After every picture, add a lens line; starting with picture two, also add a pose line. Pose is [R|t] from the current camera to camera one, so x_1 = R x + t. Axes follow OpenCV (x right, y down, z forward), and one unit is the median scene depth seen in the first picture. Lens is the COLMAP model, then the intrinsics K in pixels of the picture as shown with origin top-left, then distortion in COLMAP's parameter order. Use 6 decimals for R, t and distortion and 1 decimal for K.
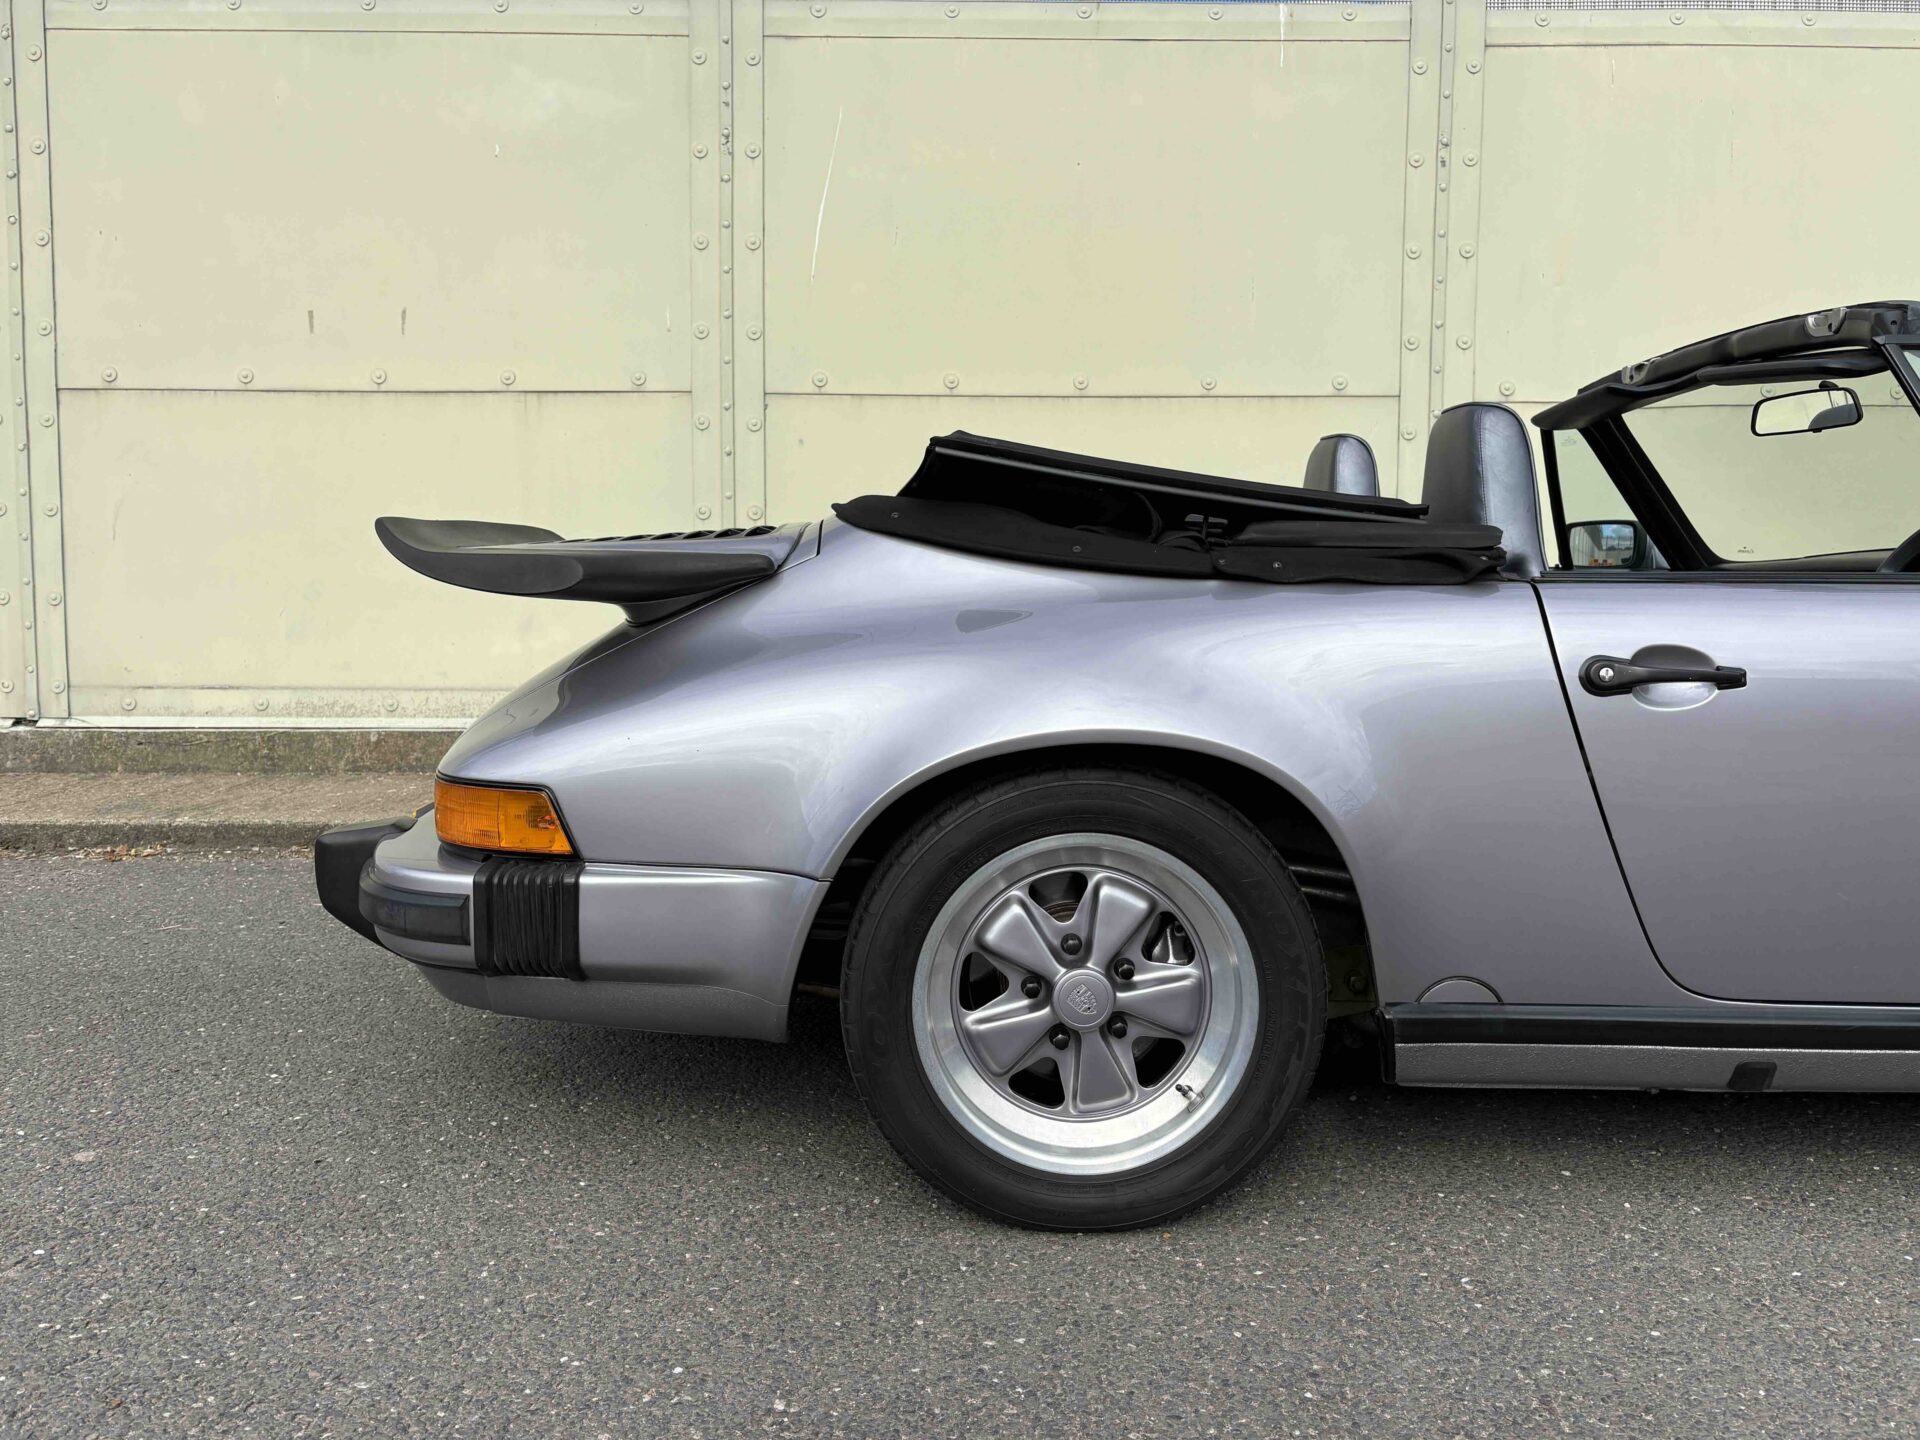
lens RADIAL K [[1427.7, 0, 970.6], [0, 1427.7, 721.7], [0, 0, 1]] dist [0.043441, -0.051779]
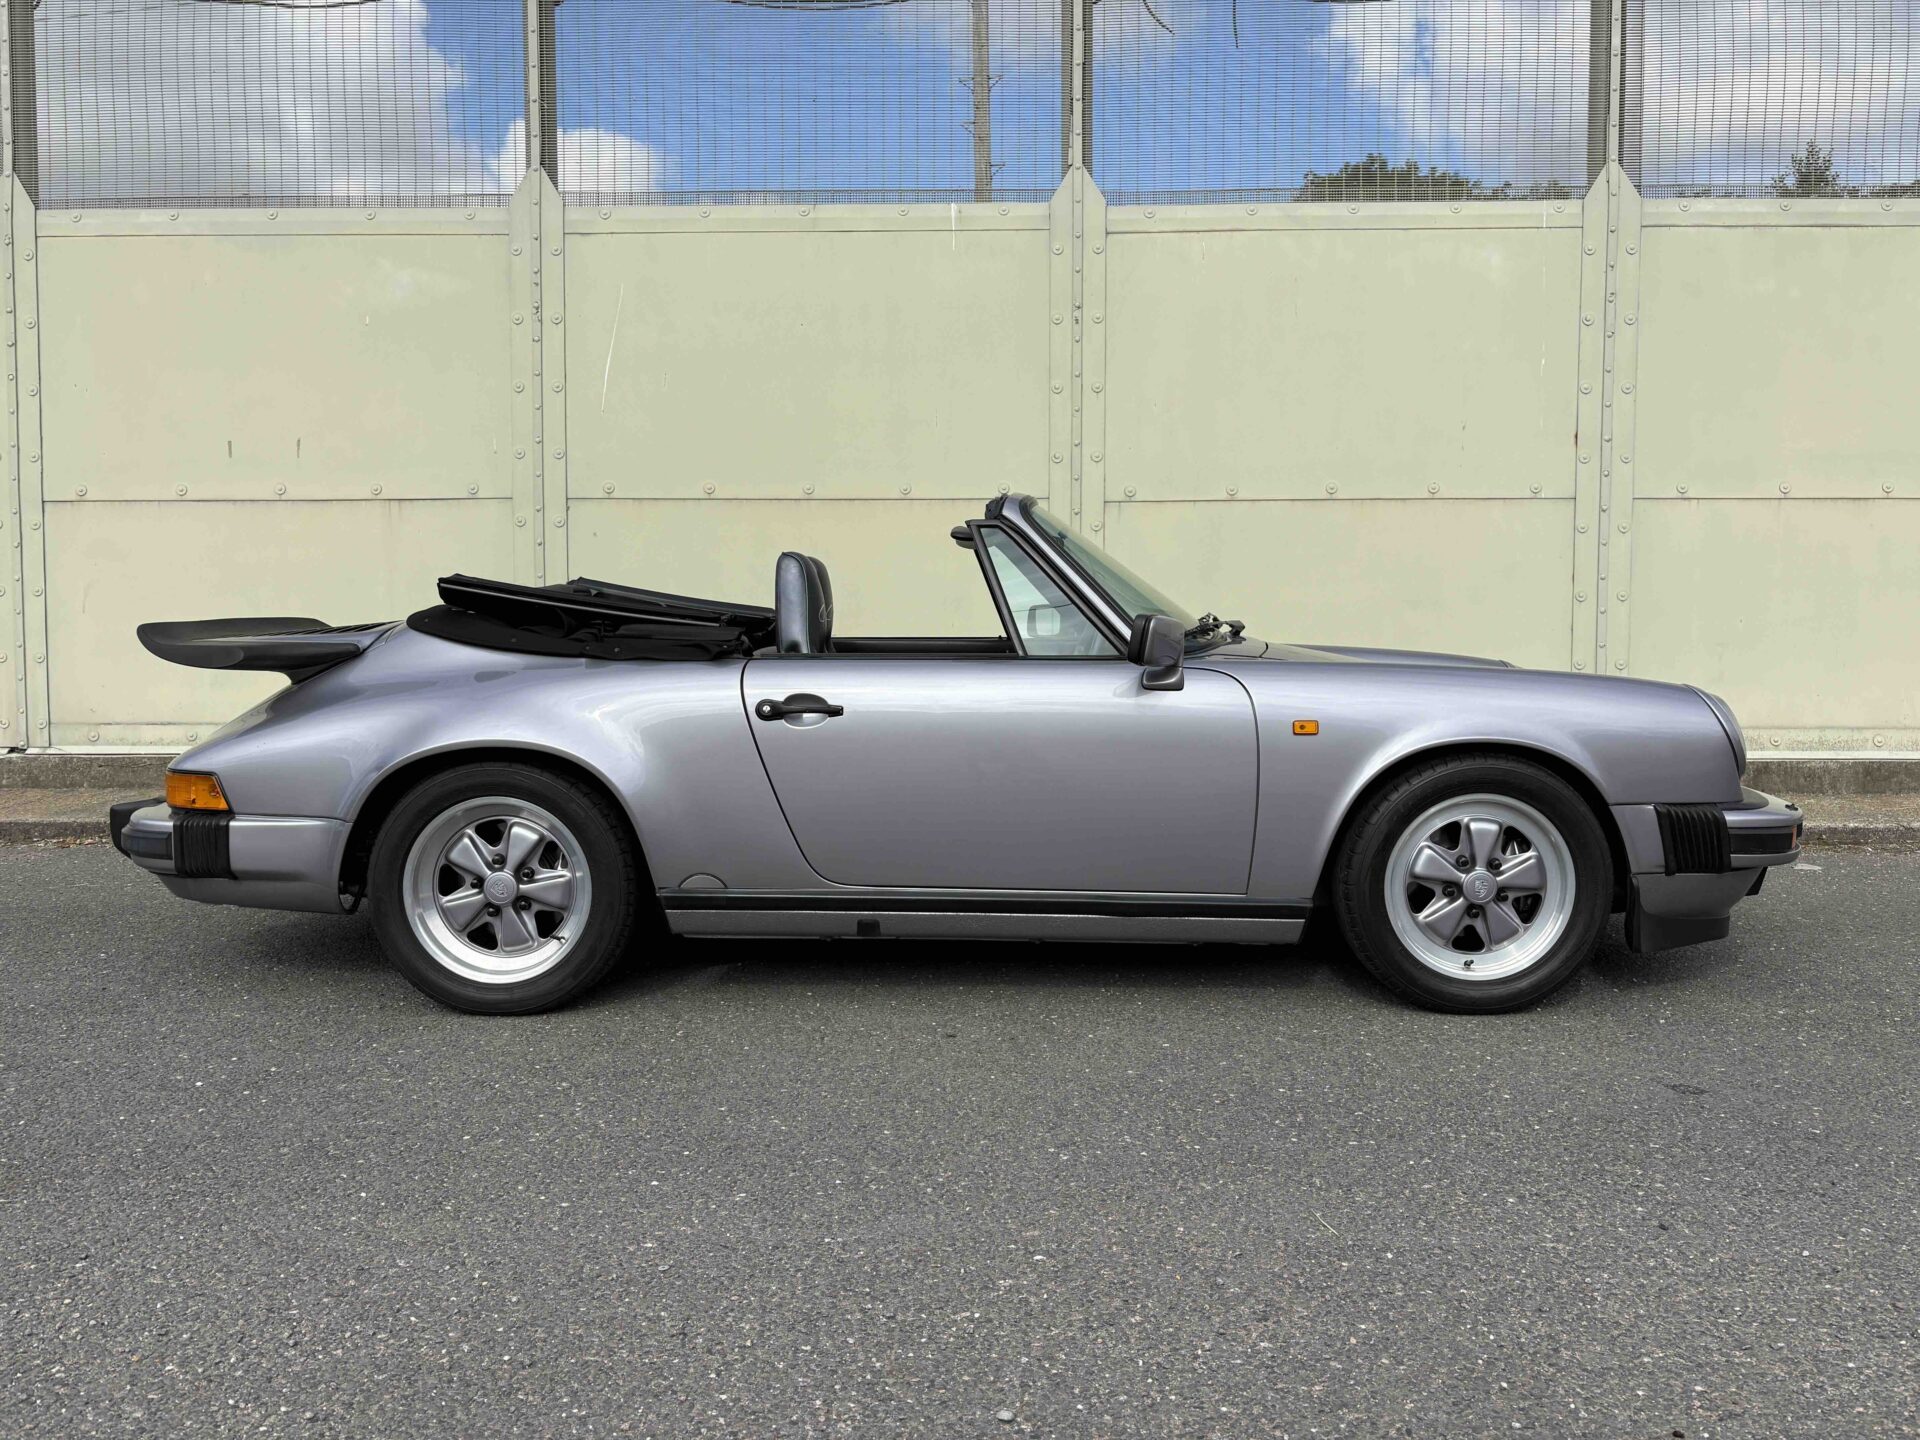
lens RADIAL K [[1427.7, 0, 972.0], [0, 1427.7, 720.8], [0, 0, 1]] dist [0.043441, -0.051779]
pose [[0.999335, -0.004322, -0.036192, 0.649555], [0.003358, 0.999639, -0.026668, 0.027198], [0.036295, 0.026529, 0.998989, -0.707773]]
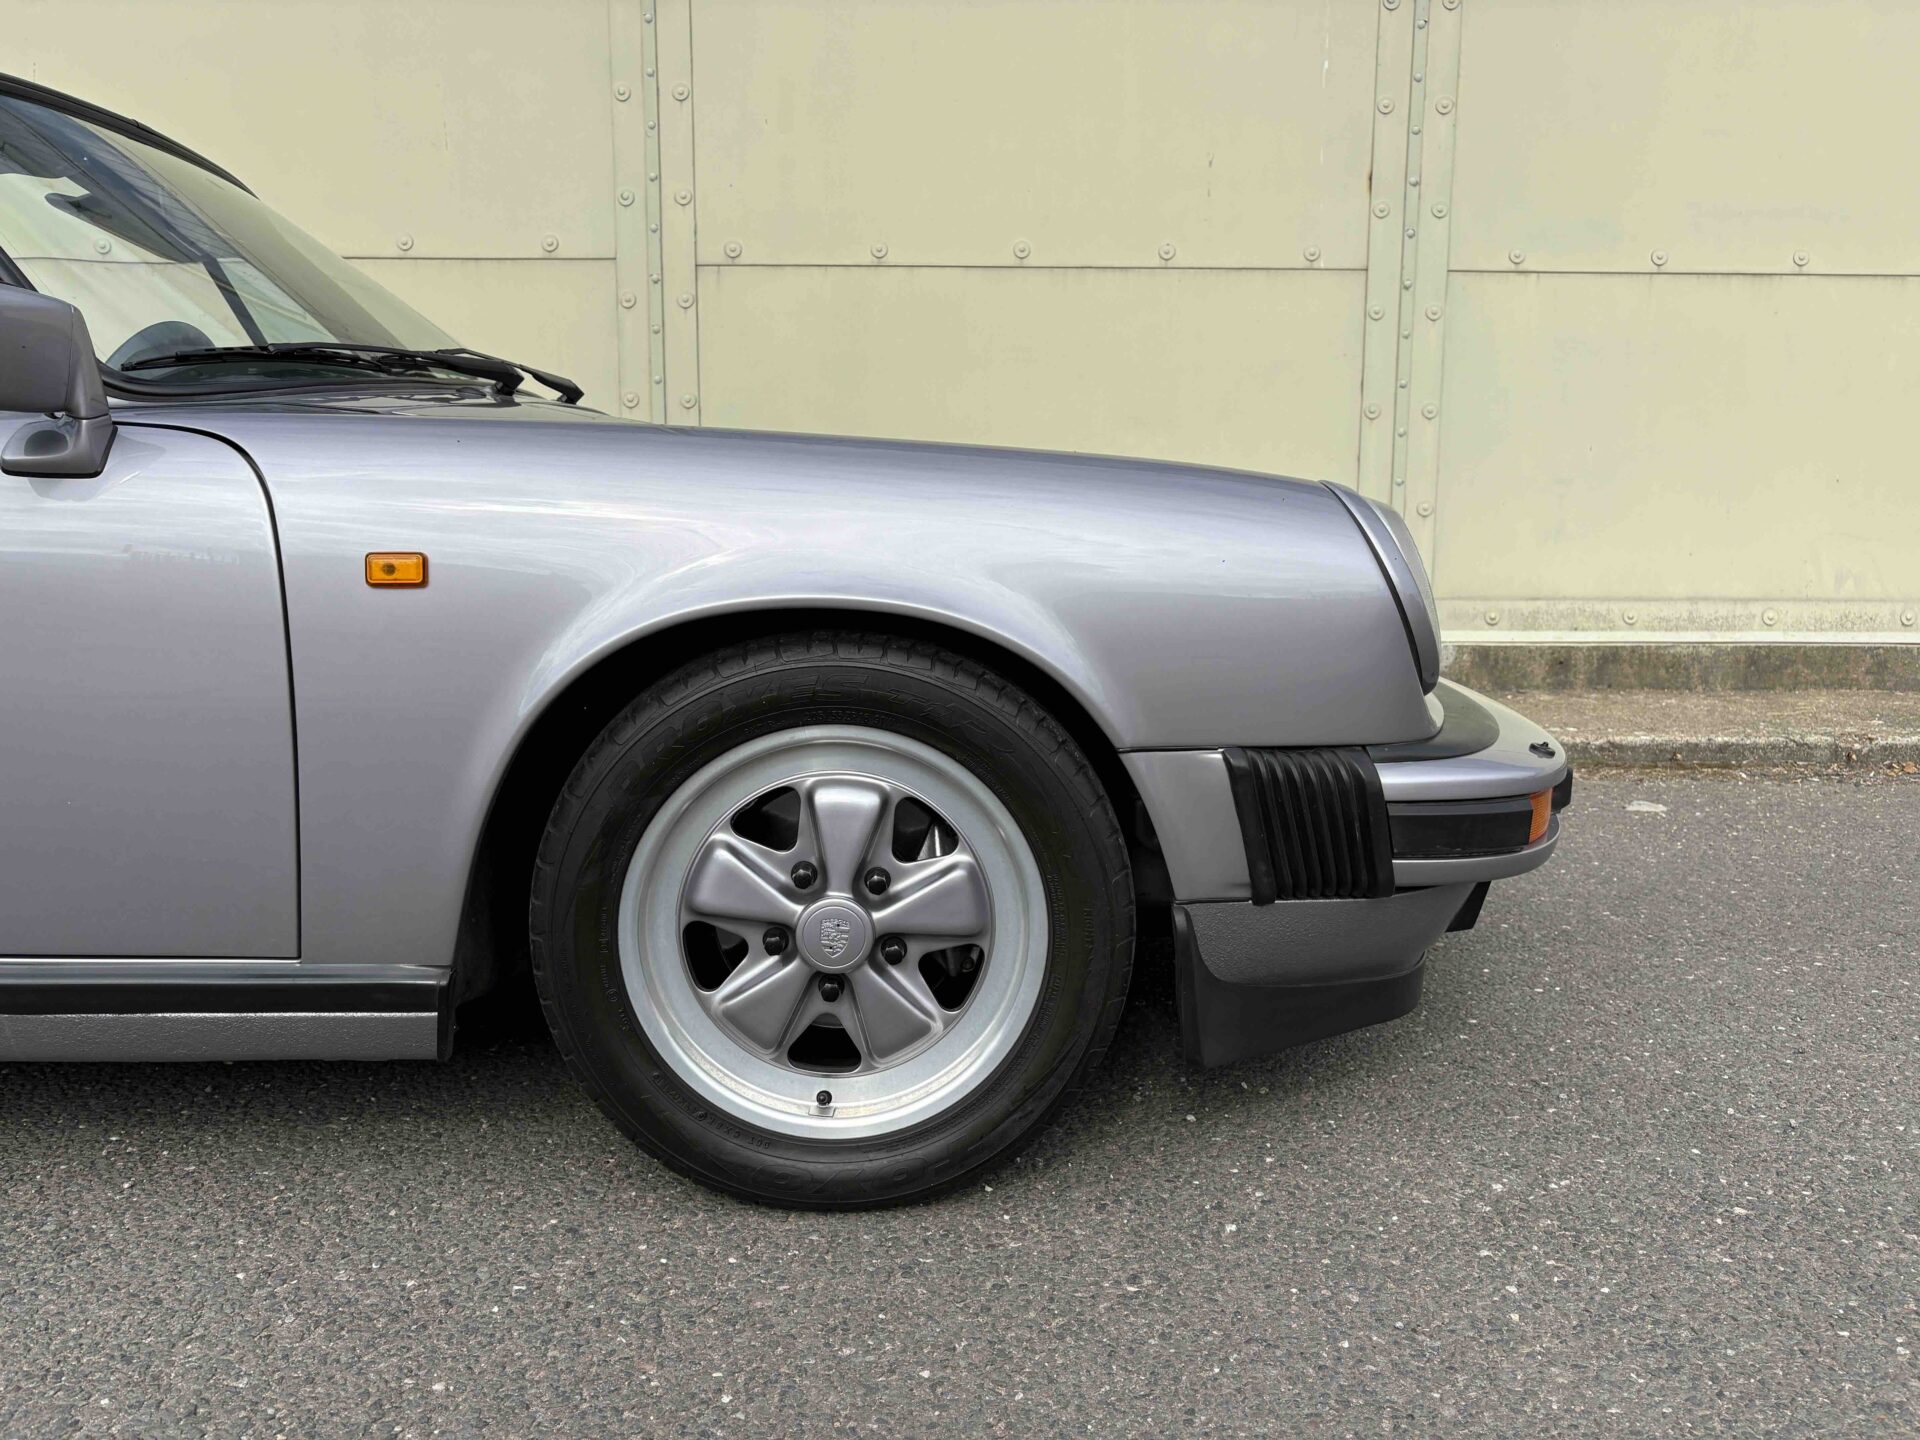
lens RADIAL K [[1427.7, 0, 959.1], [0, 1427.7, 727.1], [0, 0, 1]] dist [0.043441, -0.051779]
pose [[0.999991, -0.000832, 0.004252, 1.203216], [0.000568, 0.998088, 0.061805, 0.025536], [-0.004295, -0.061802, 0.998079, 0.197759]]
